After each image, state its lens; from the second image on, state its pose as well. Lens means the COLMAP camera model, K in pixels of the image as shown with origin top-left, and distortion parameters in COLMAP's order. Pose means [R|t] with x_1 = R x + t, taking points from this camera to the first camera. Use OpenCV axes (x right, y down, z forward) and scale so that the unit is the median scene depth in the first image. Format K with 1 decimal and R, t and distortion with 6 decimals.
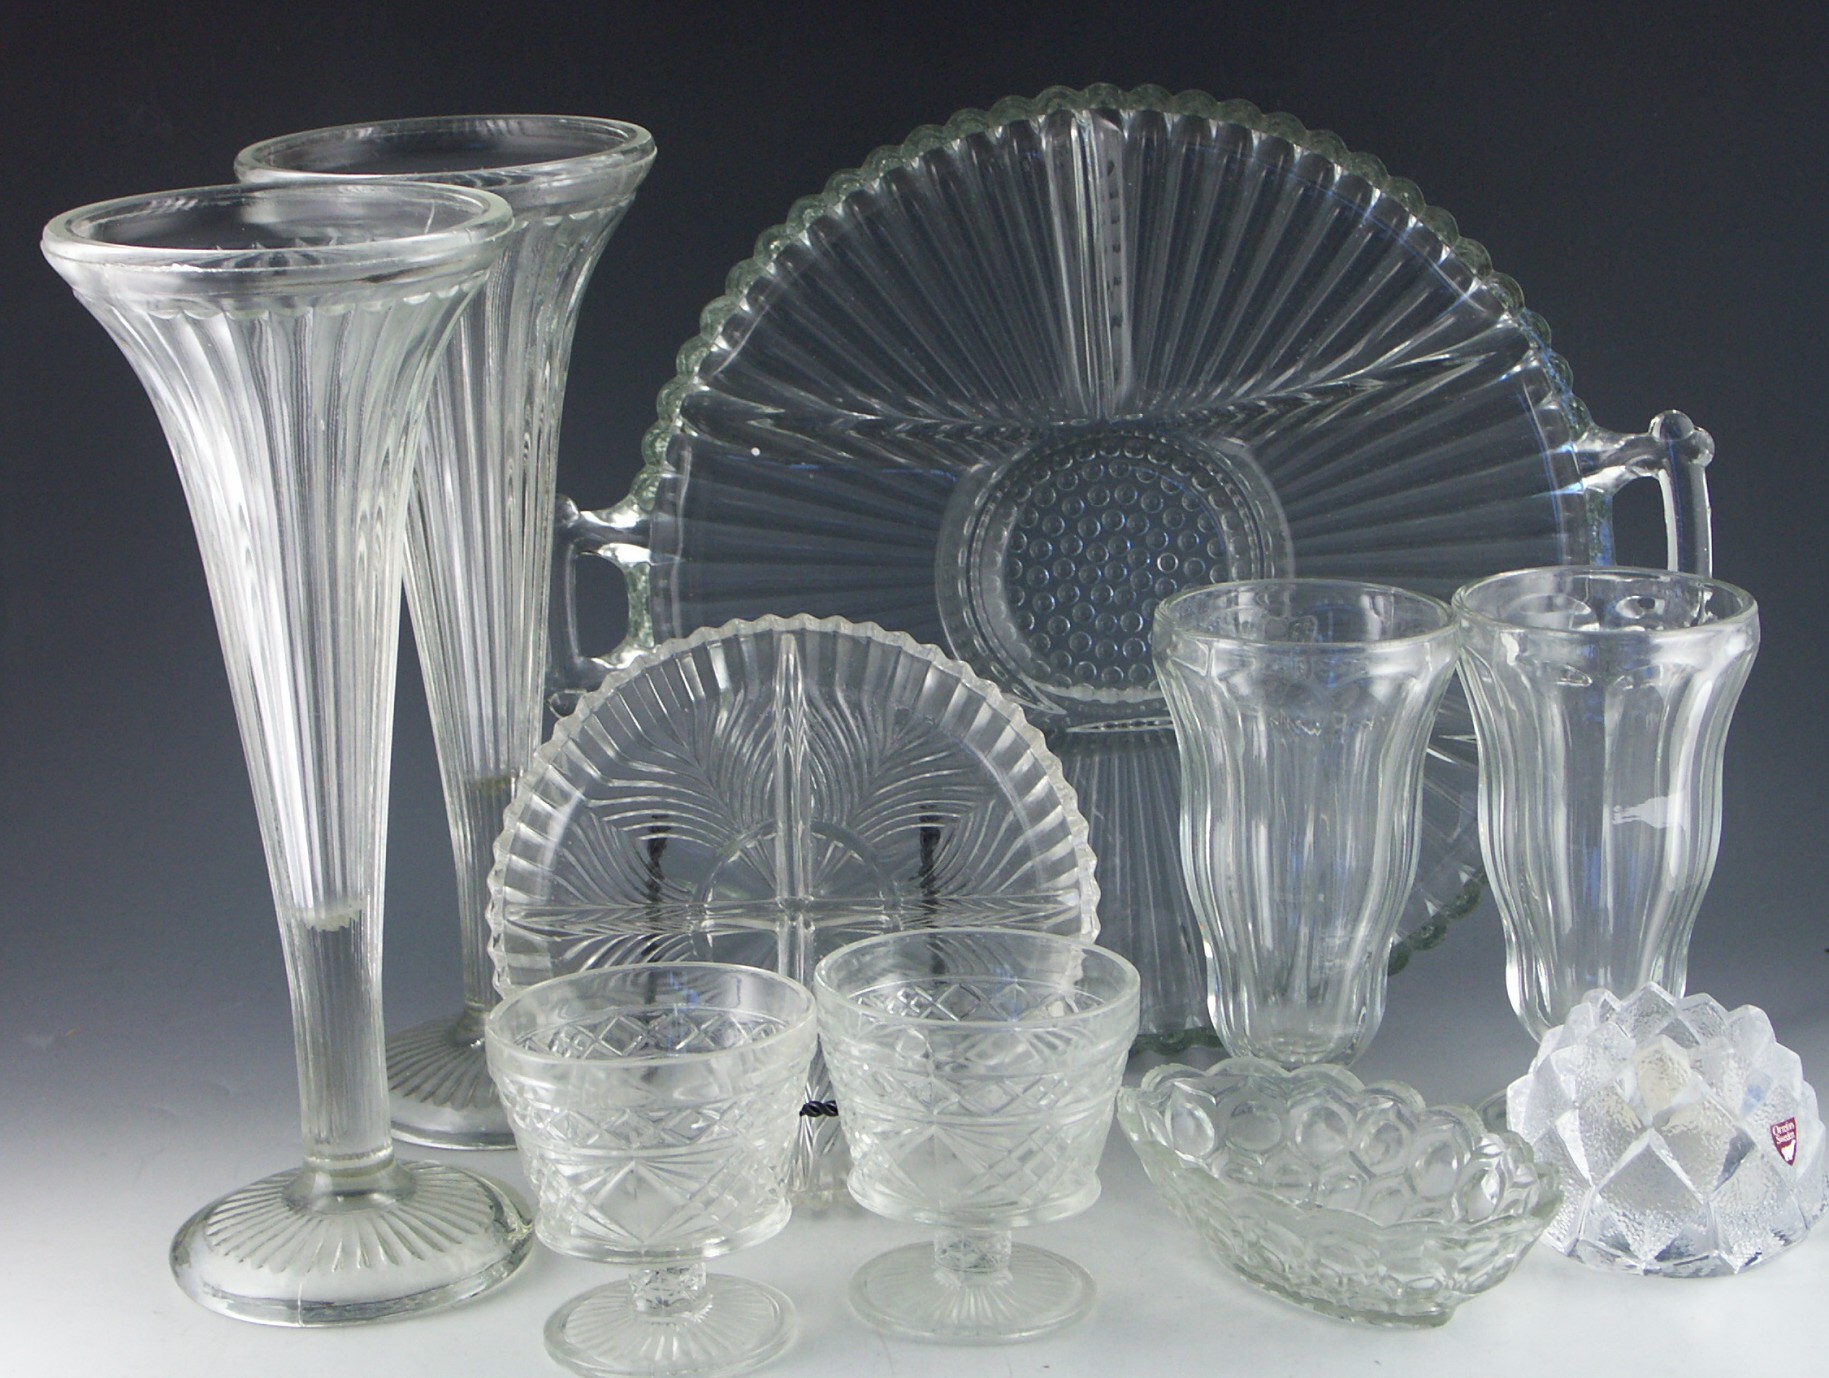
lens RADIAL K [[3721.7, 0, 914.5], [0, 3721.7, 689.0], [0, 0, 1]] dist [0.013813, -0.080381]
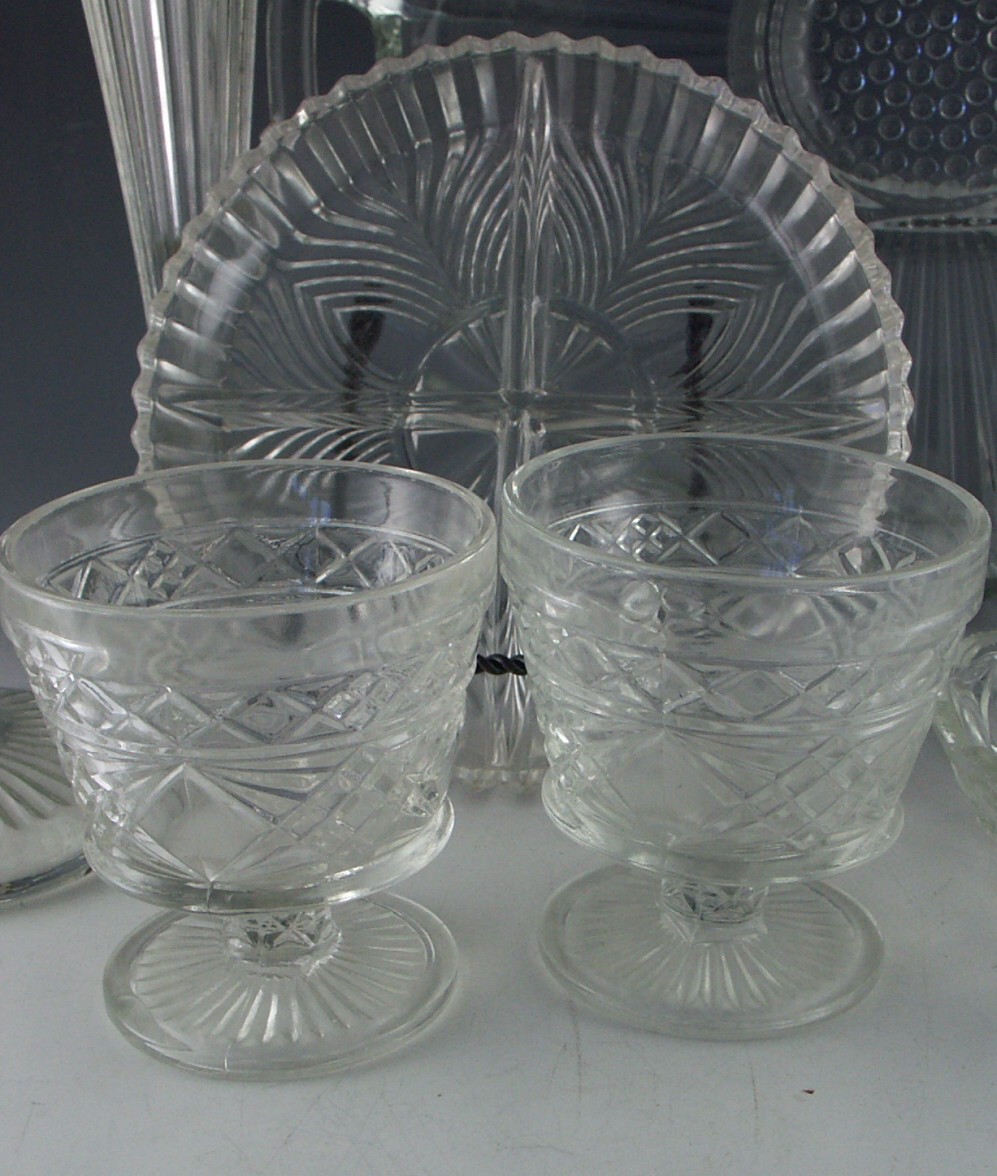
lens RADIAL K [[2152.1, 0, 497.5], [0, 2152.1, 693.7], [0, 0, 1]] dist [-0.049958, -0.038496]
pose [[0.993500, 0.063587, -0.094418, 0.009856], [-0.046873, 0.984375, 0.169732, 0.041938], [0.103736, -0.164203, 0.980957, 0.539720]]
